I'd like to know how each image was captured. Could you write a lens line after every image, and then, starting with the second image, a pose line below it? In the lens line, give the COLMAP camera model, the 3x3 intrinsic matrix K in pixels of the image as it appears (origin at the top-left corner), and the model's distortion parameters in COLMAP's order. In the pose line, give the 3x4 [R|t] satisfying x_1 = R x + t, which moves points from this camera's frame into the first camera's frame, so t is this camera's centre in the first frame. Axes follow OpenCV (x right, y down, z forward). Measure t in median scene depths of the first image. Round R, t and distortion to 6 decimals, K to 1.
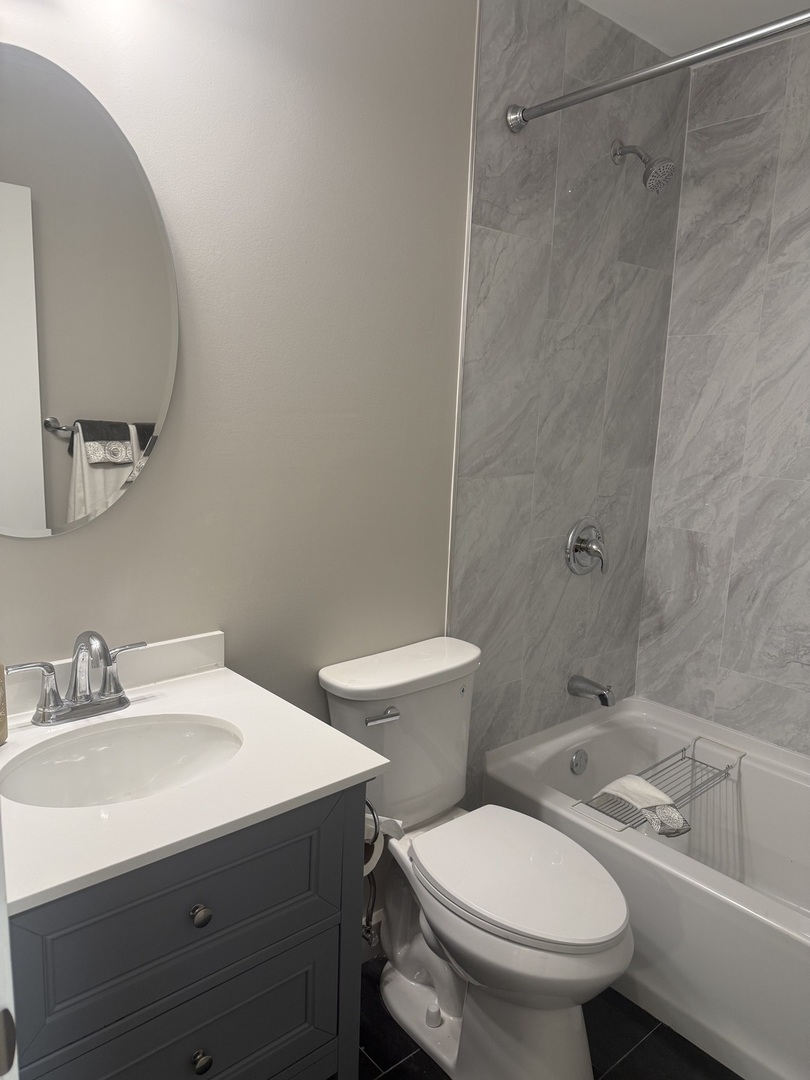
lens RADIAL K [[767.1, 0, 405.0], [0, 767.1, 540.0], [0, 0, 1]] dist [0.105474, -0.129009]
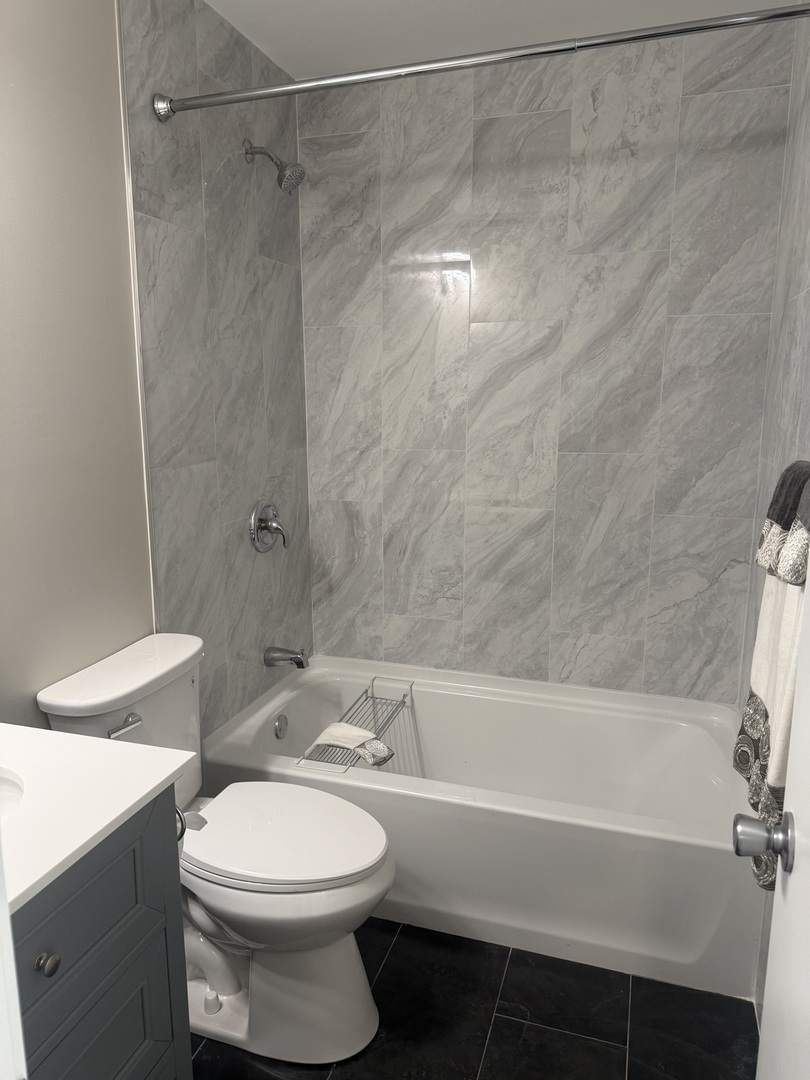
lens RADIAL K [[761.9, 0, 405.3], [0, 761.9, 535.0], [0, 0, 1]] dist [0.097719, -0.102058]
pose [[0.857989, -0.130966, 0.496693, -0.130375], [0.122996, 0.991202, 0.048892, -0.006503], [-0.498726, 0.019142, 0.866548, -0.005815]]
